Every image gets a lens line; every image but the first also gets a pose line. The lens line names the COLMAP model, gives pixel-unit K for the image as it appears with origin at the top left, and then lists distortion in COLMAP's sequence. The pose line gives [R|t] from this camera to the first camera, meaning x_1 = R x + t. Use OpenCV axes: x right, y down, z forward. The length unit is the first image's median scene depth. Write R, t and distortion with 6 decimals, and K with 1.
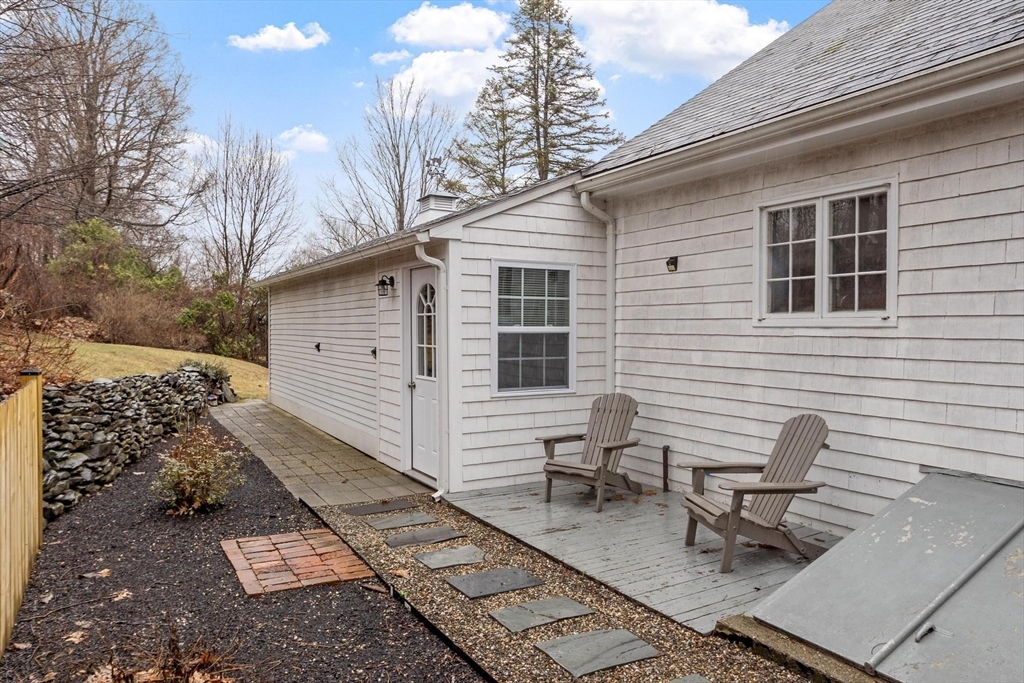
lens RADIAL K [[702.5, 0, 518.5], [0, 702.5, 331.3], [0, 0, 1]] dist [0.002559, -0.001506]
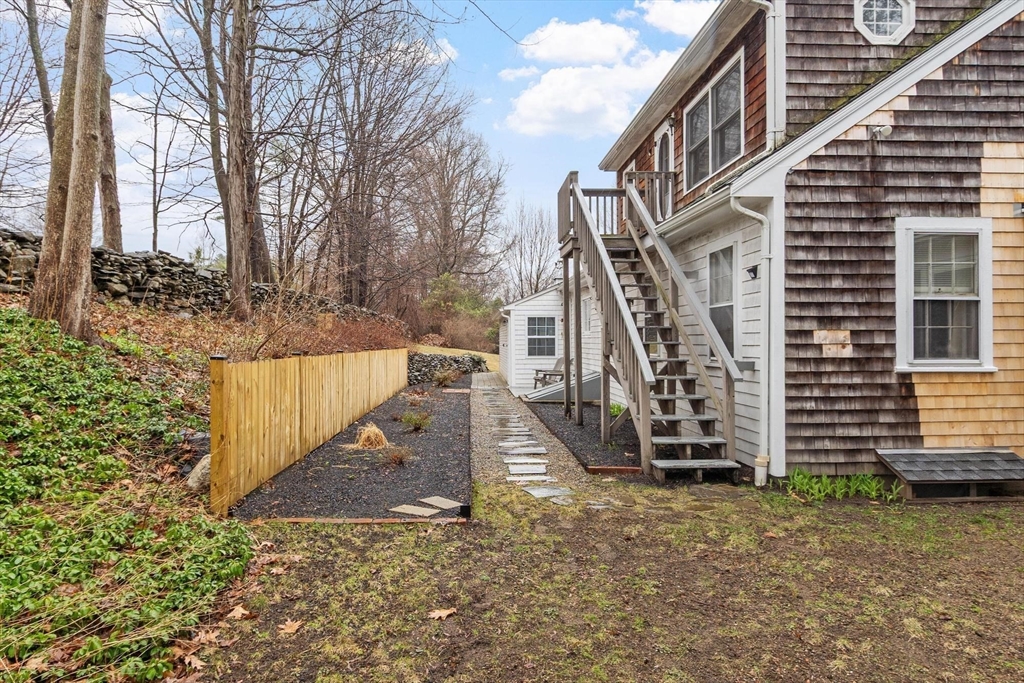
lens RADIAL K [[603.3, 0, 512.5], [0, 603.3, 343.0], [0, 0, 1]] dist [-0.003757, -0.001061]
pose [[0.901168, -0.001083, -0.433468, 1.022779], [0.000110, 0.999997, -0.002269, 0.029206], [0.433470, 0.001997, 0.901166, -1.394161]]
